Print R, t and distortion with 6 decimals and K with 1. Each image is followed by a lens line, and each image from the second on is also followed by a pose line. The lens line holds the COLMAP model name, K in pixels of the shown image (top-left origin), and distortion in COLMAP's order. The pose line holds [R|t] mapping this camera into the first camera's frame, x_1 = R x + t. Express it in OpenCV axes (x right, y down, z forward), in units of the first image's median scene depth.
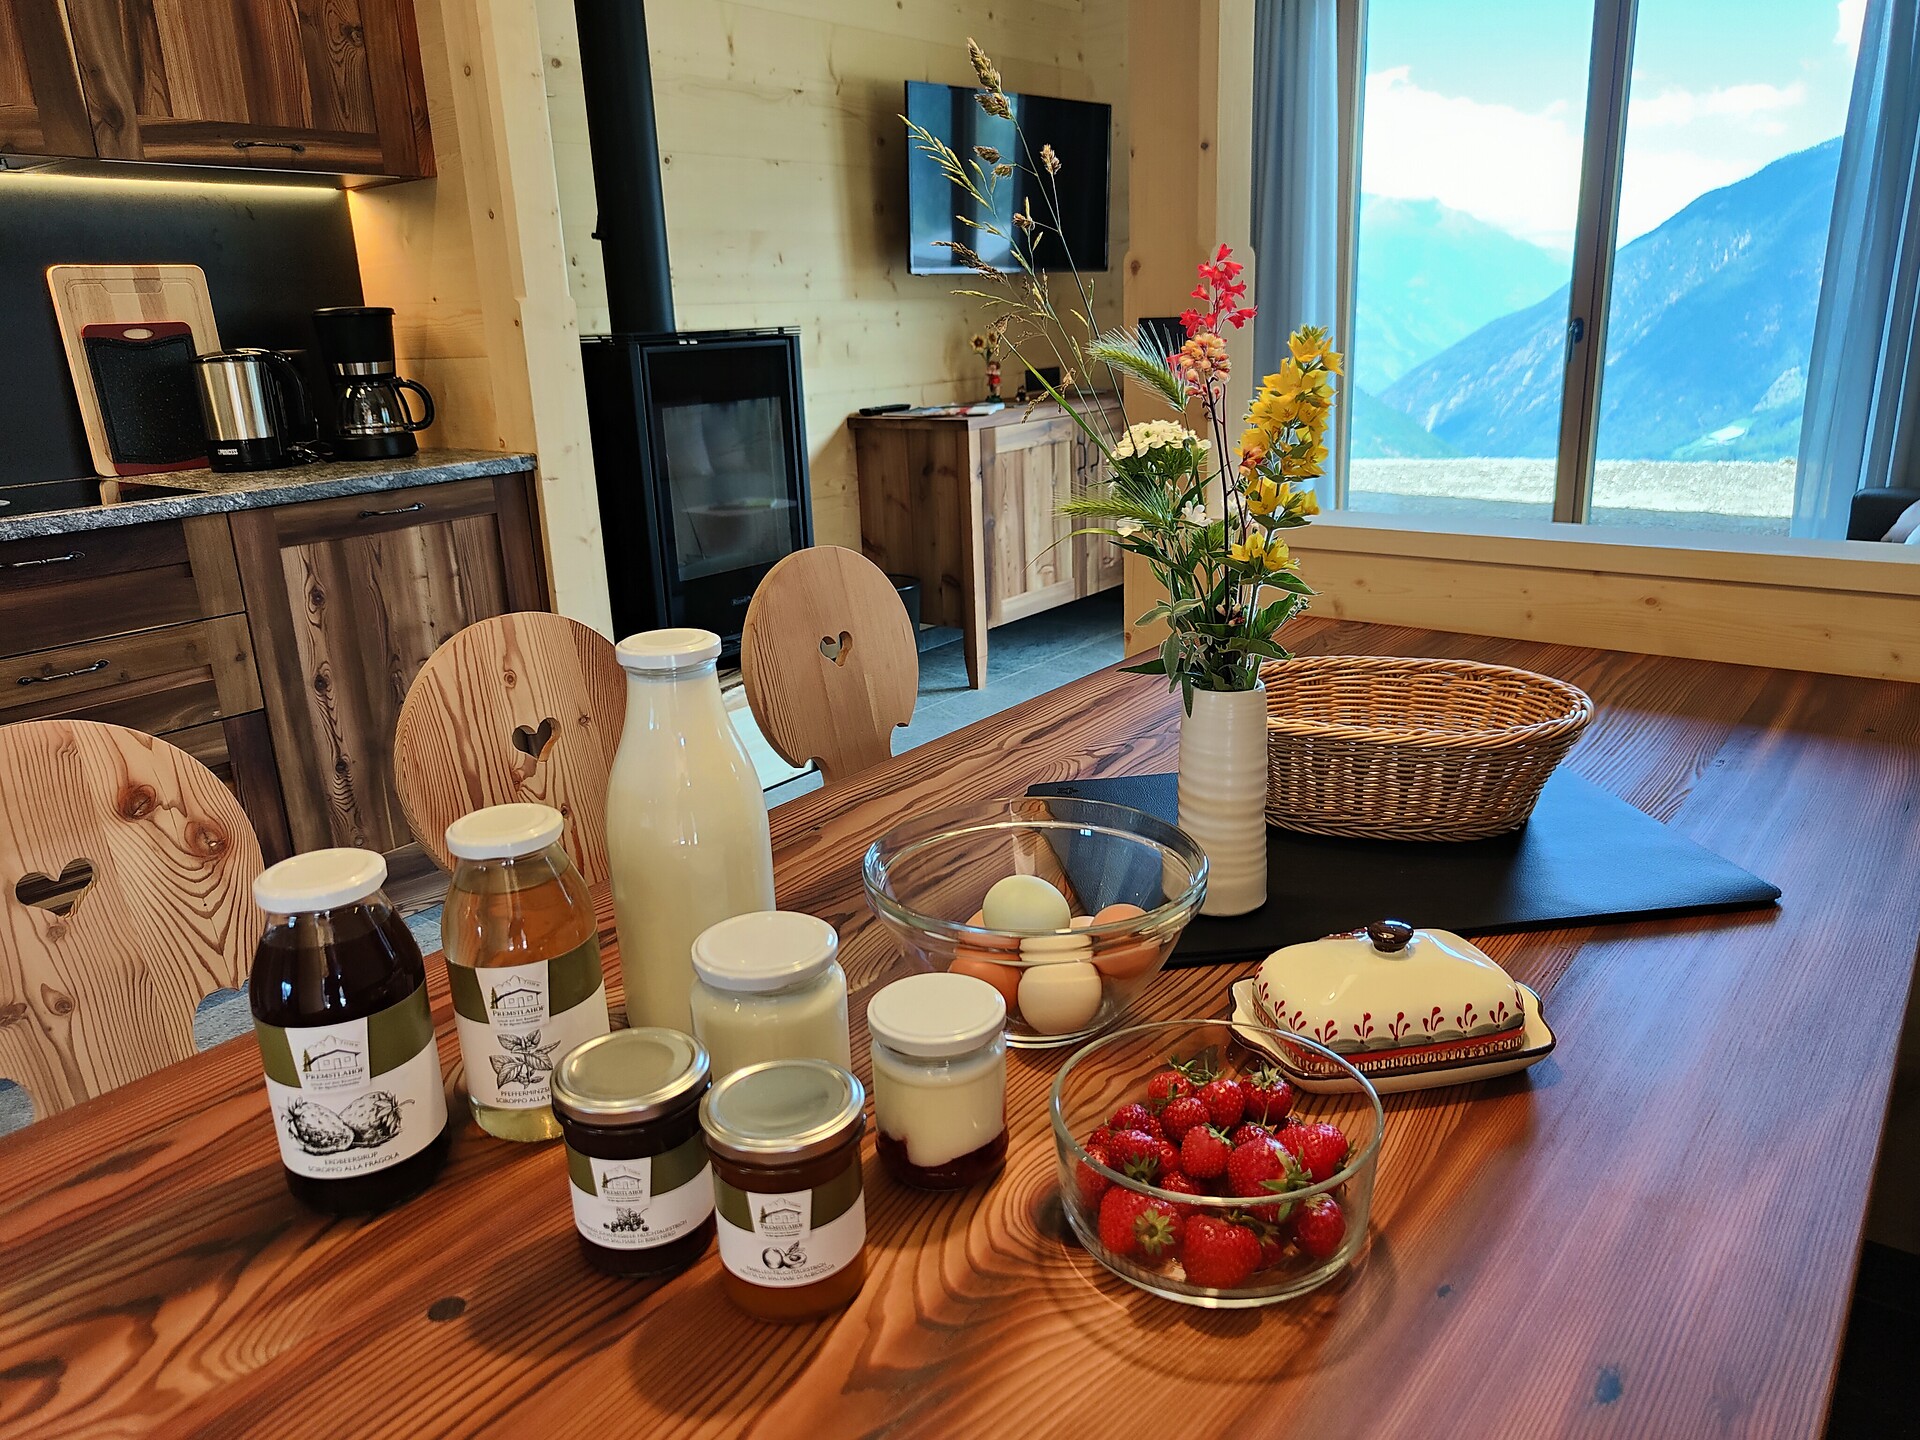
lens RADIAL K [[1333.9, 0, 960.0], [0, 1333.9, 720.0], [0, 0, 1]] dist [0.034577, -0.095376]
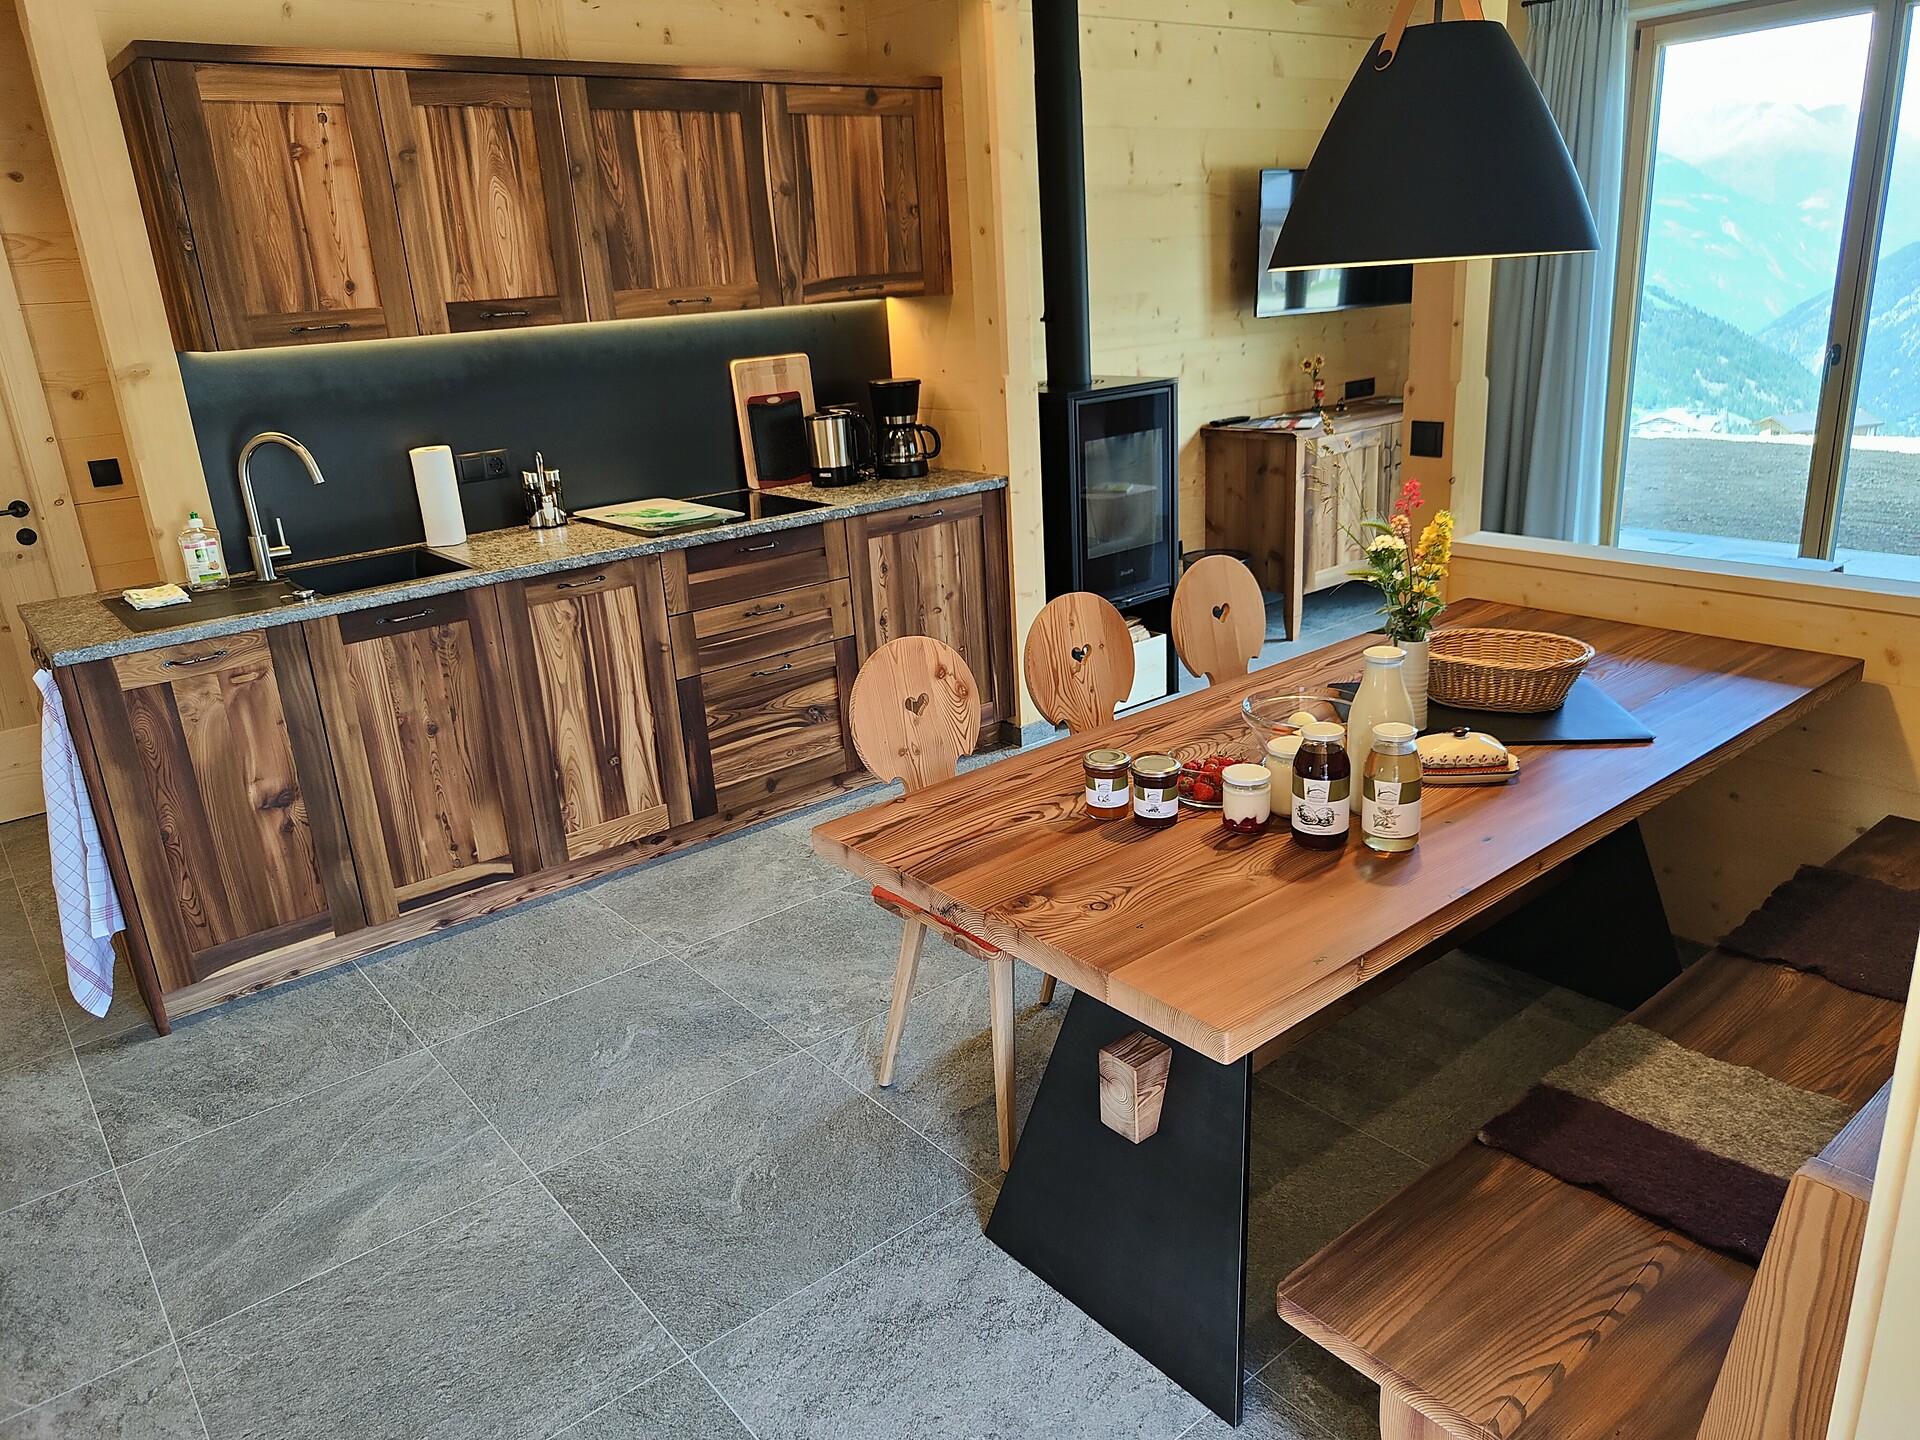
lens RADIAL K [[1333.9, 0, 960.0], [0, 1333.9, 720.0], [0, 0, 1]] dist [0.034577, -0.095376]
pose [[0.974625, 0.051172, -0.217916, -0.023509], [-0.042709, 0.998146, 0.043374, 0.017089], [0.219731, -0.032967, 0.975003, -0.537782]]
